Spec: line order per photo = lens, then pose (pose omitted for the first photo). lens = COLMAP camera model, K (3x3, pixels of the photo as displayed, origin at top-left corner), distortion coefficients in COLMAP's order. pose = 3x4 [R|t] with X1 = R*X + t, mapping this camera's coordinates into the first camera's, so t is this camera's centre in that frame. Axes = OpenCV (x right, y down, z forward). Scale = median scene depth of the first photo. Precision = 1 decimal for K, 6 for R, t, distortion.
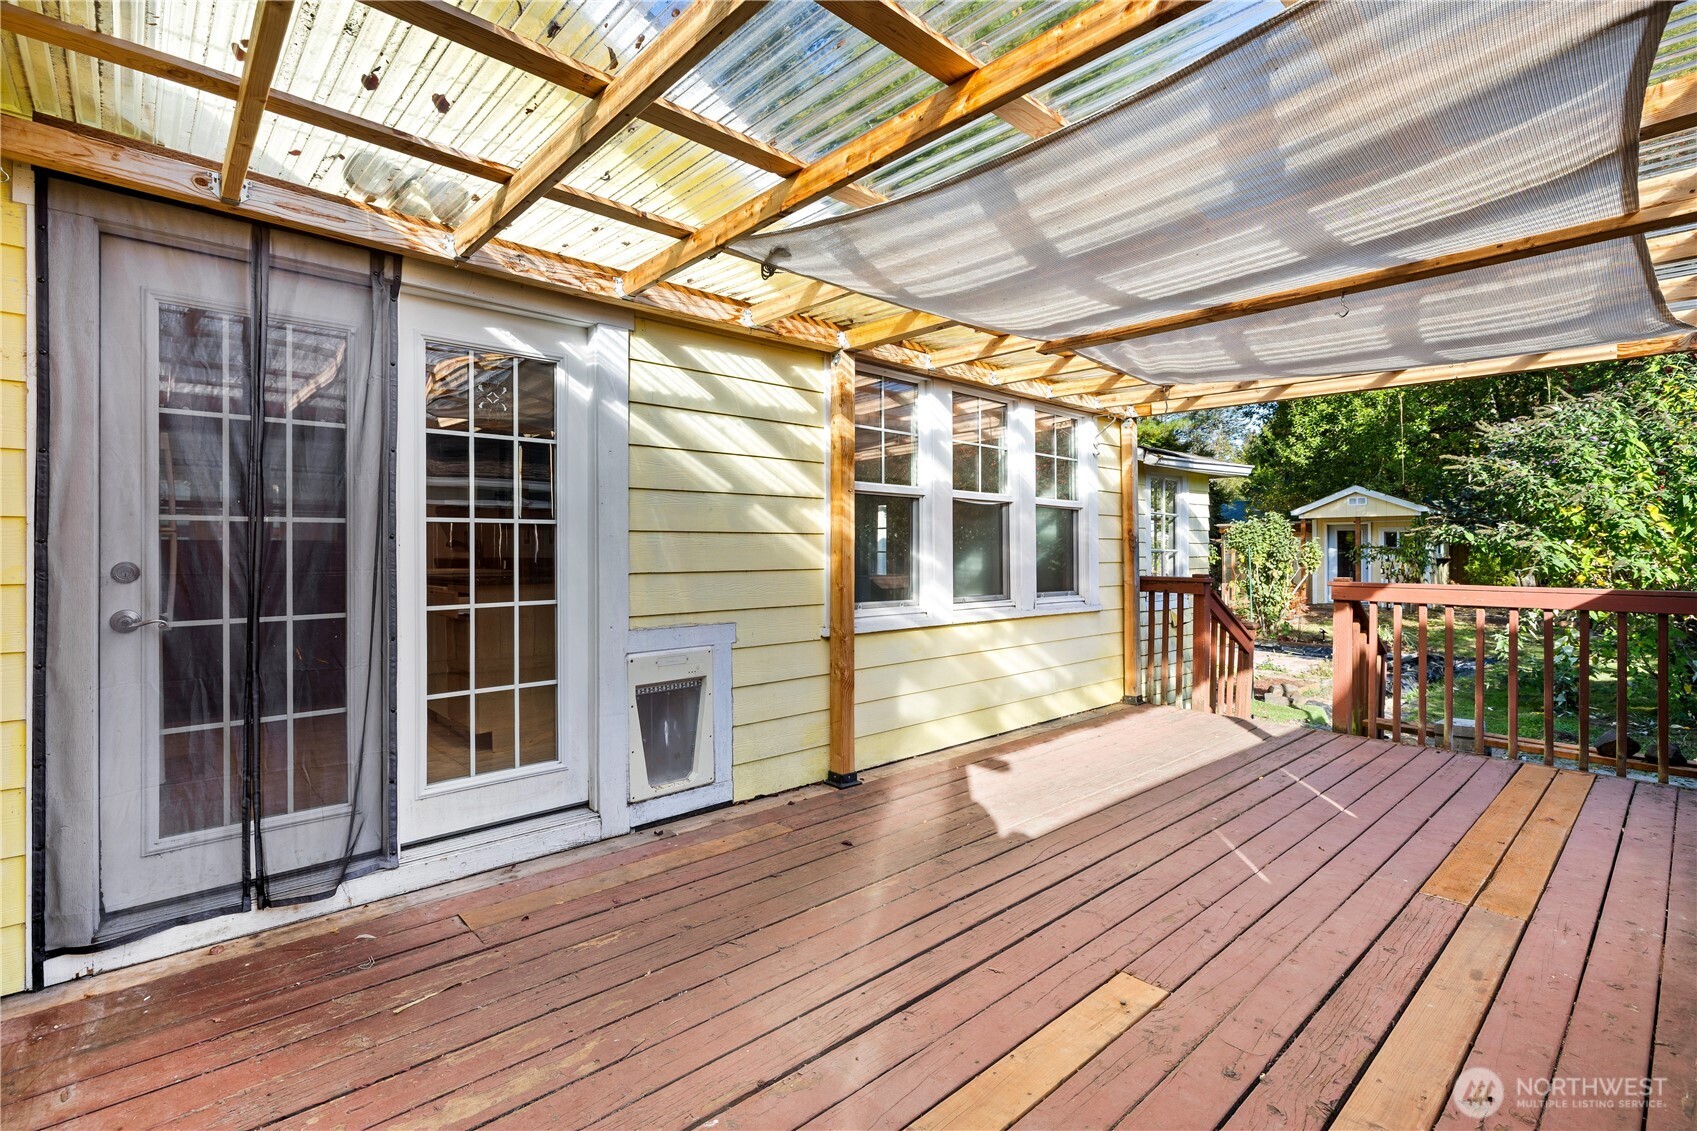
lens RADIAL K [[787.0, 0, 847.7], [0, 787.0, 553.9], [0, 0, 1]] dist [-0.002051, 0.000304]
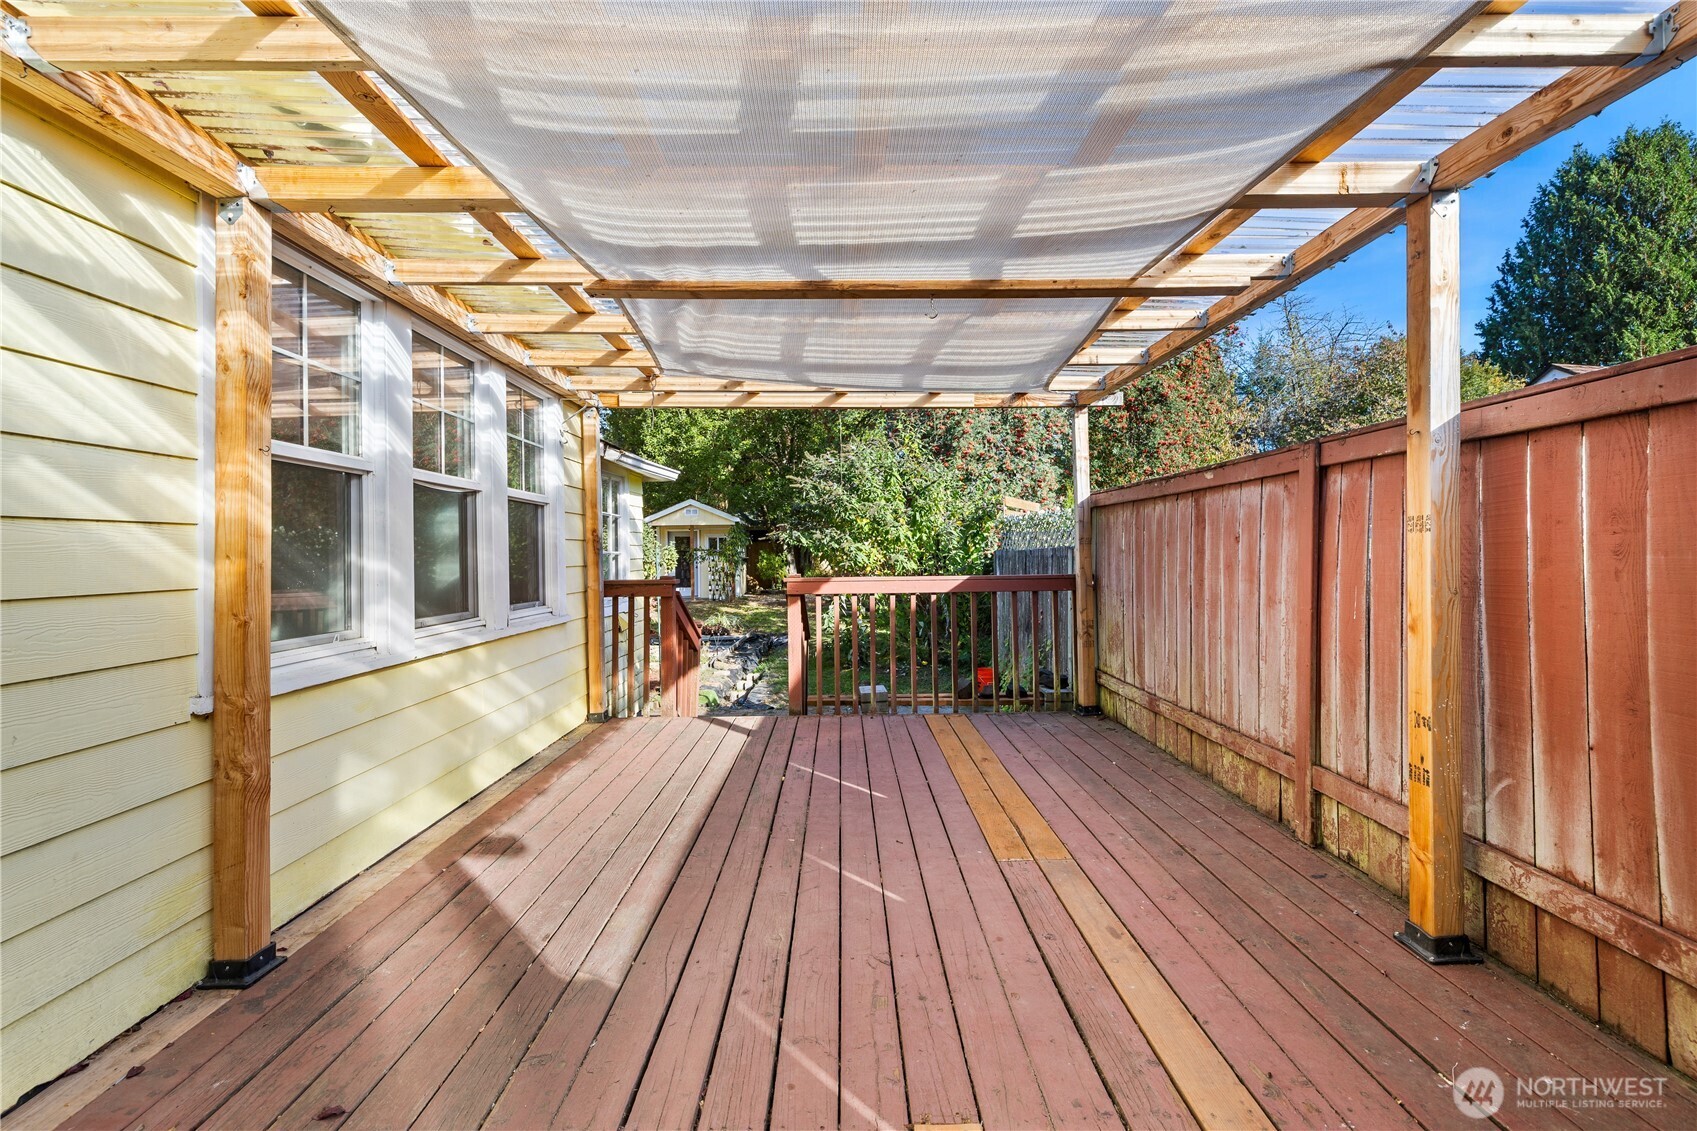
lens RADIAL K [[726.1, 0, 854.1], [0, 726.1, 538.7], [0, 0, 1]] dist [0.001820, 0.000220]
pose [[0.661732, 0.003125, 0.749734, -0.106085], [0.017714, 0.999647, -0.019801, 0.002627], [-0.749531, 0.026384, 0.661443, 0.325544]]
